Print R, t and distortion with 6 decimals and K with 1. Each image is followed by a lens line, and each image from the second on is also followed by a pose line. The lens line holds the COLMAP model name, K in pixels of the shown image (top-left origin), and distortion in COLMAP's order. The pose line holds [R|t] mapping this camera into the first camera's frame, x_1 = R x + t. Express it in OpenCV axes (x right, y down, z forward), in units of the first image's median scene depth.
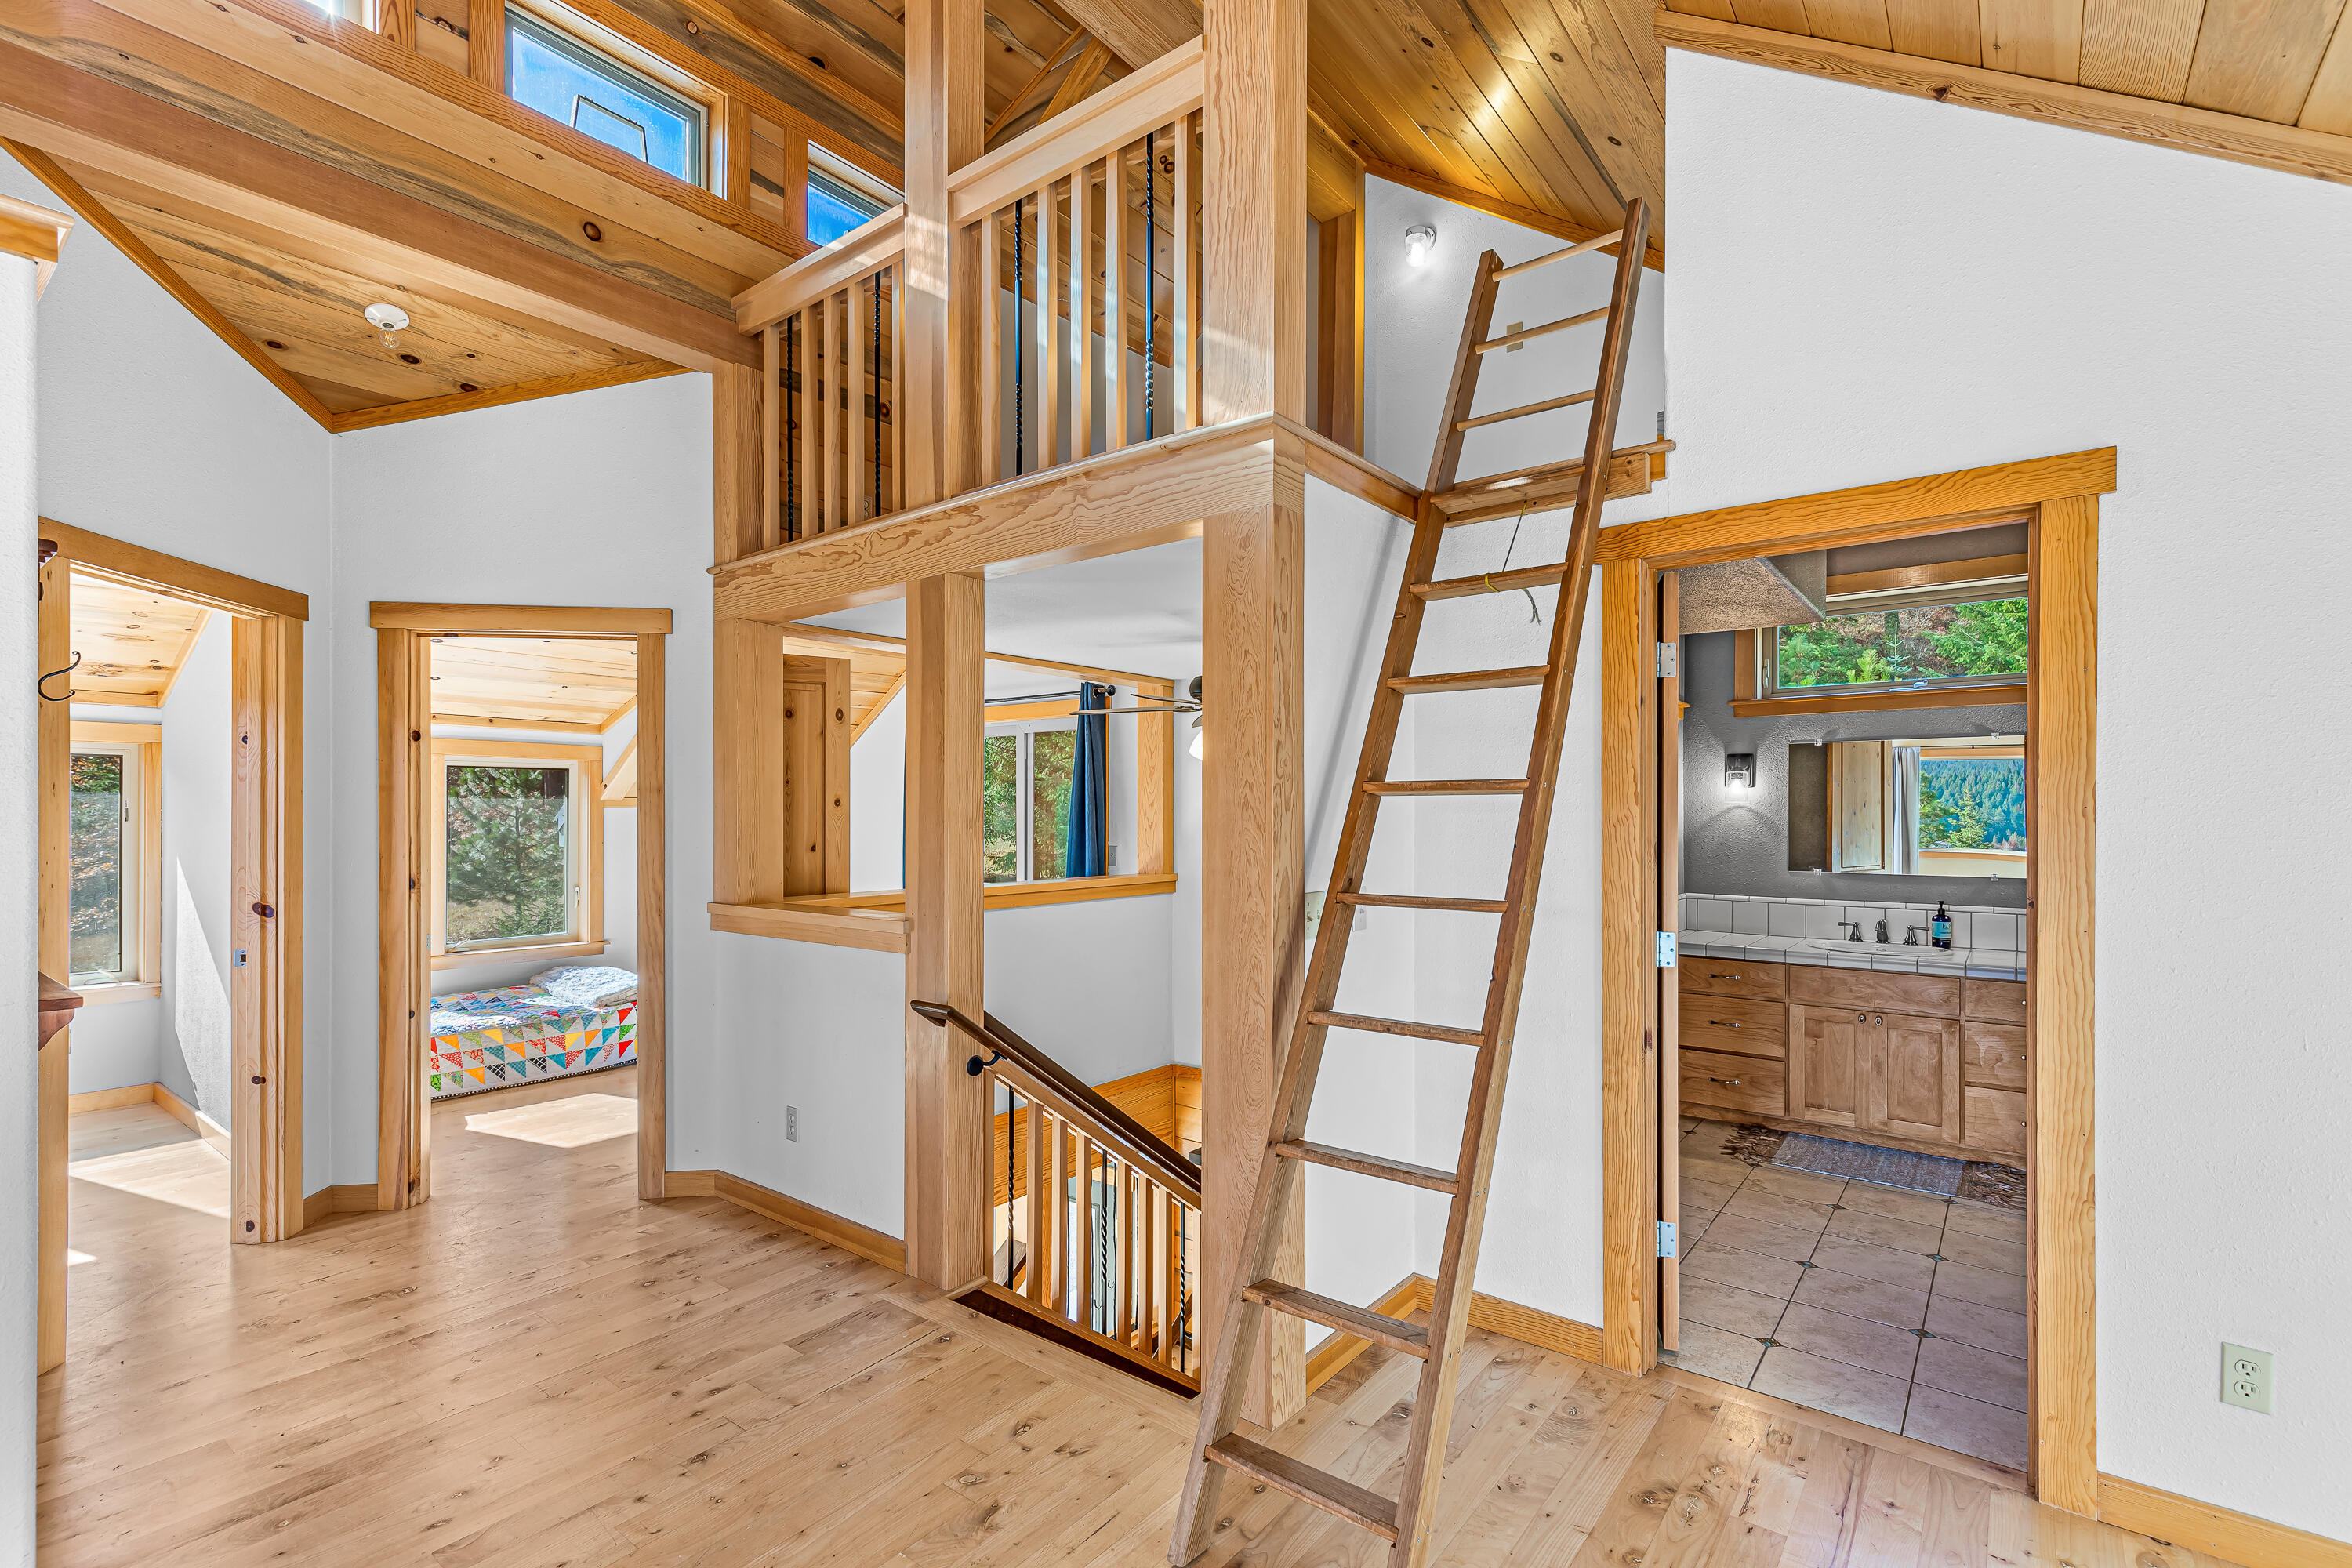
lens RADIAL K [[1070.3, 0, 1169.0], [0, 1070.3, 806.0], [0, 0, 1]] dist [0.008179, -0.001438]
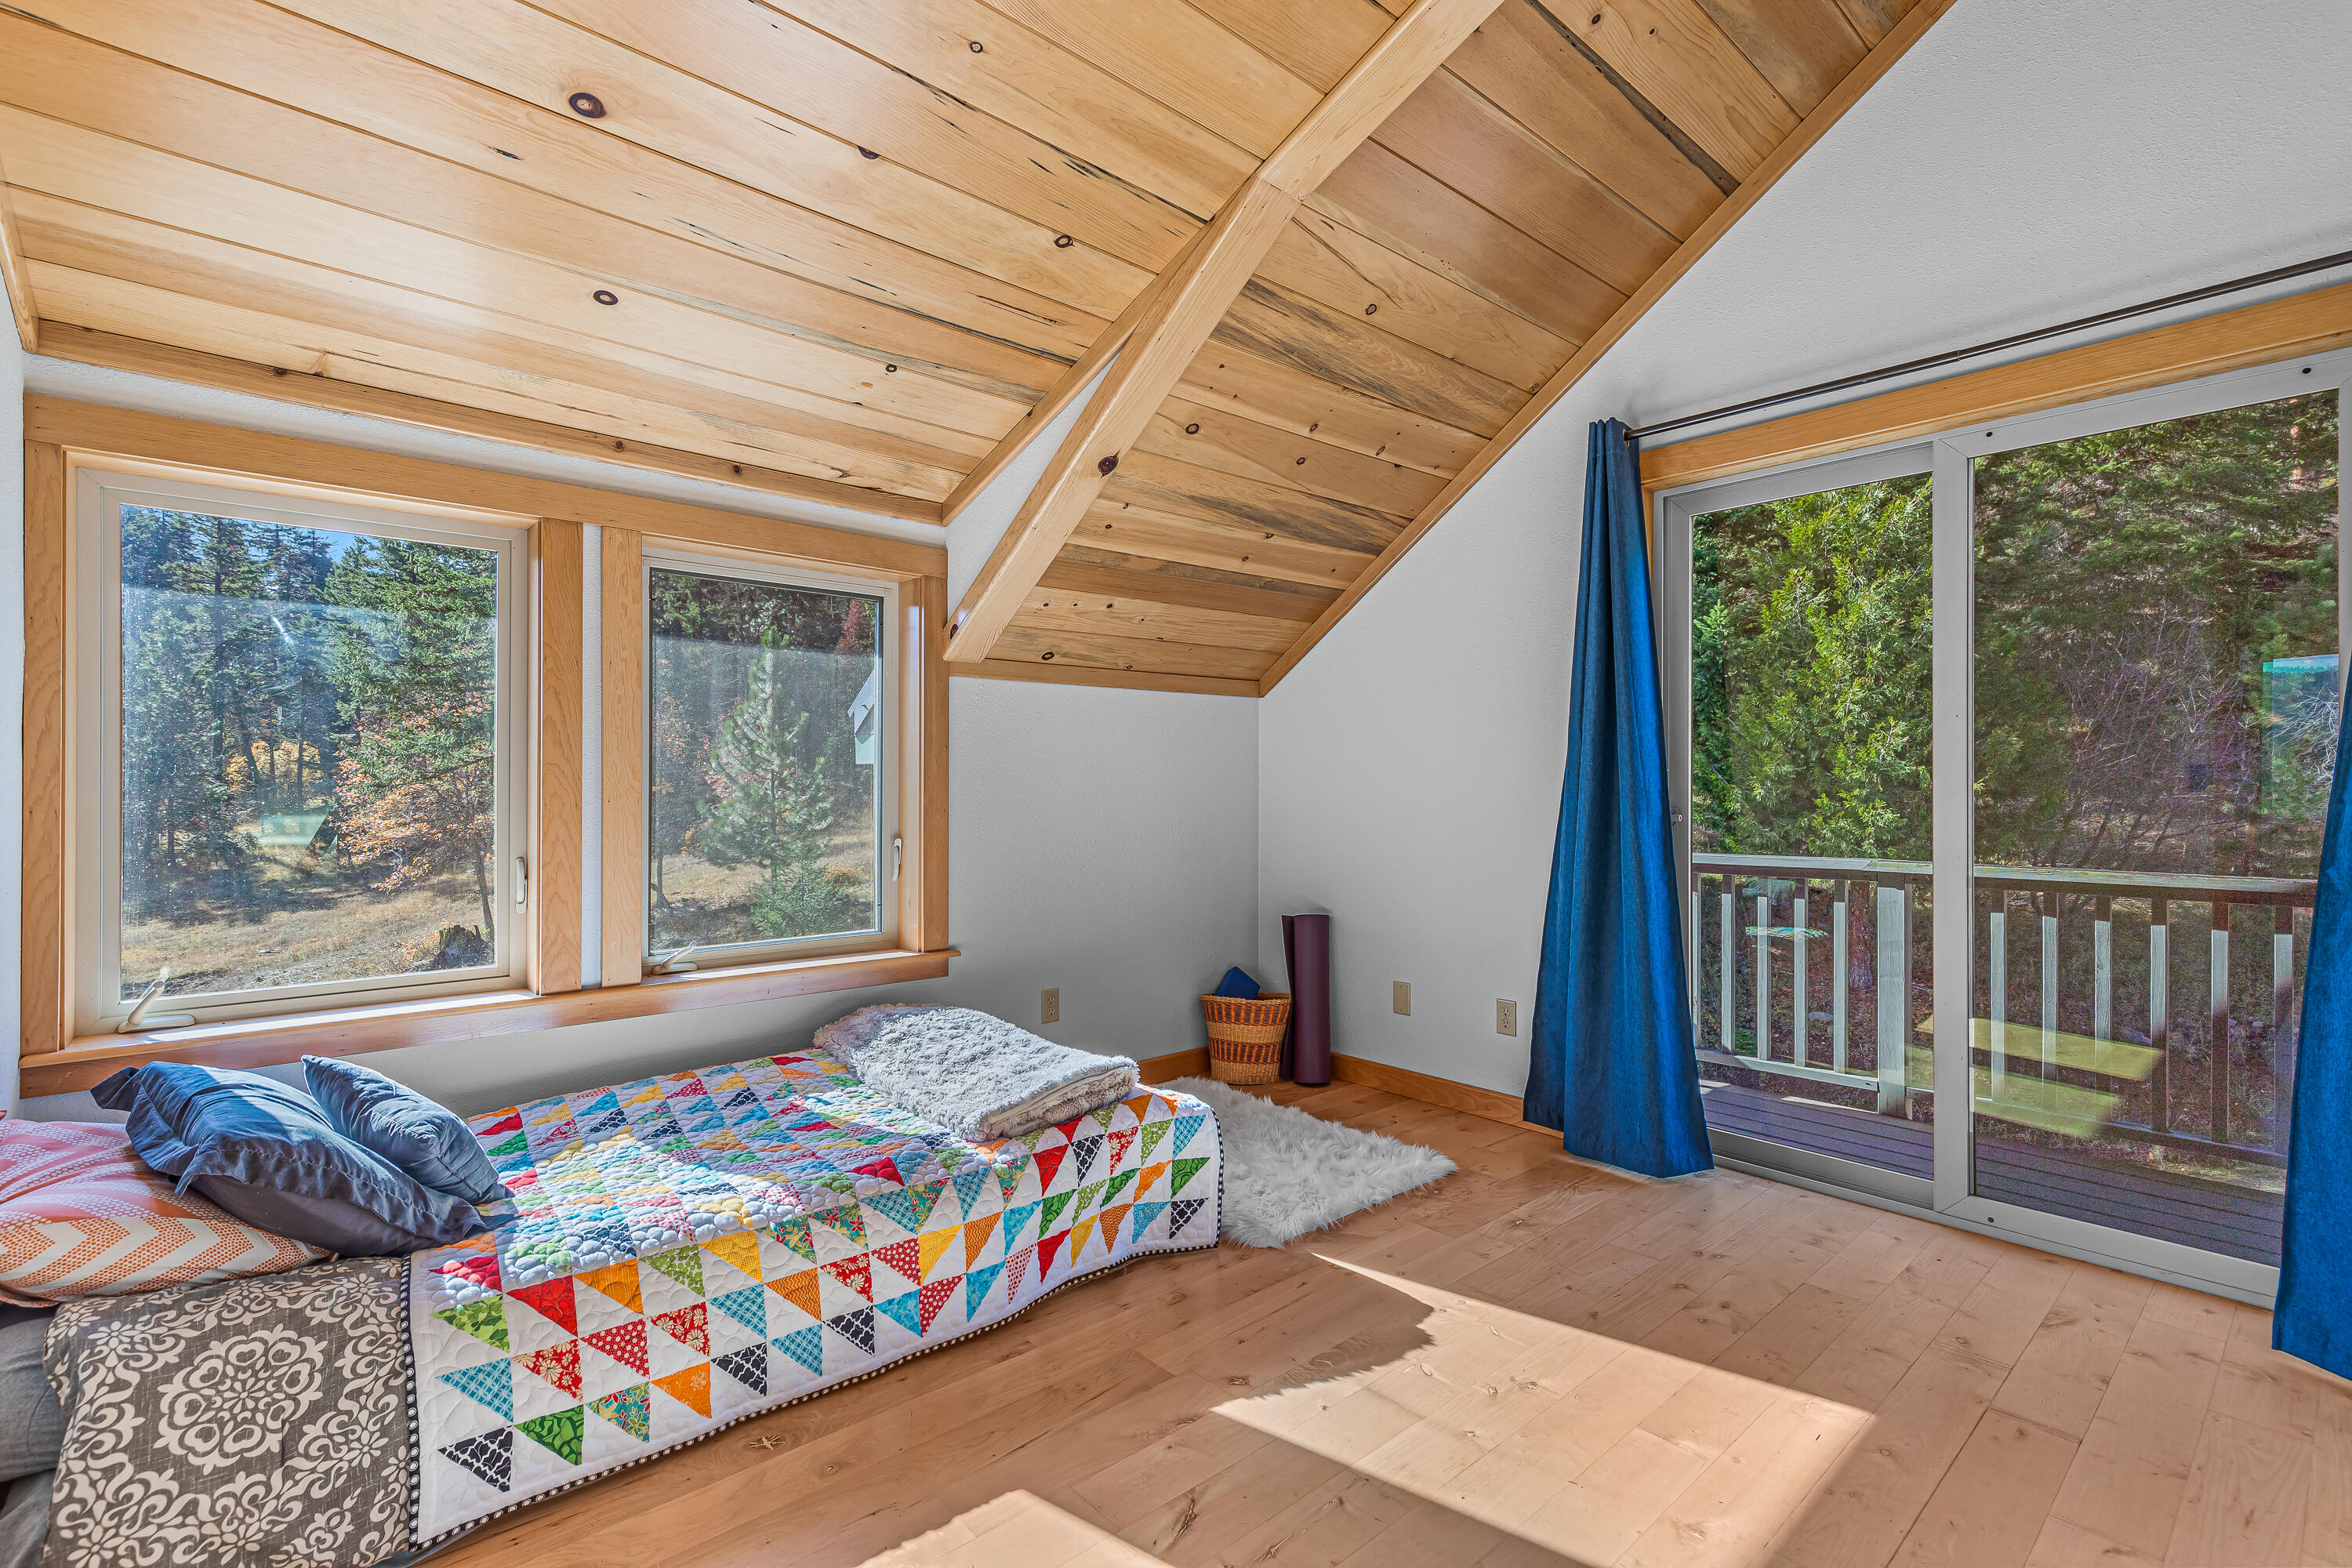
lens RADIAL K [[1070.3, 0, 1177.2], [0, 1070.3, 782.1], [0, 0, 1]] dist [0.008179, -0.001438]
pose [[0.983110, 0.003164, -0.182989, -0.395093], [-0.002814, 0.999994, 0.002175, 0.057042], [0.182995, -0.001623, 0.983113, 0.635699]]
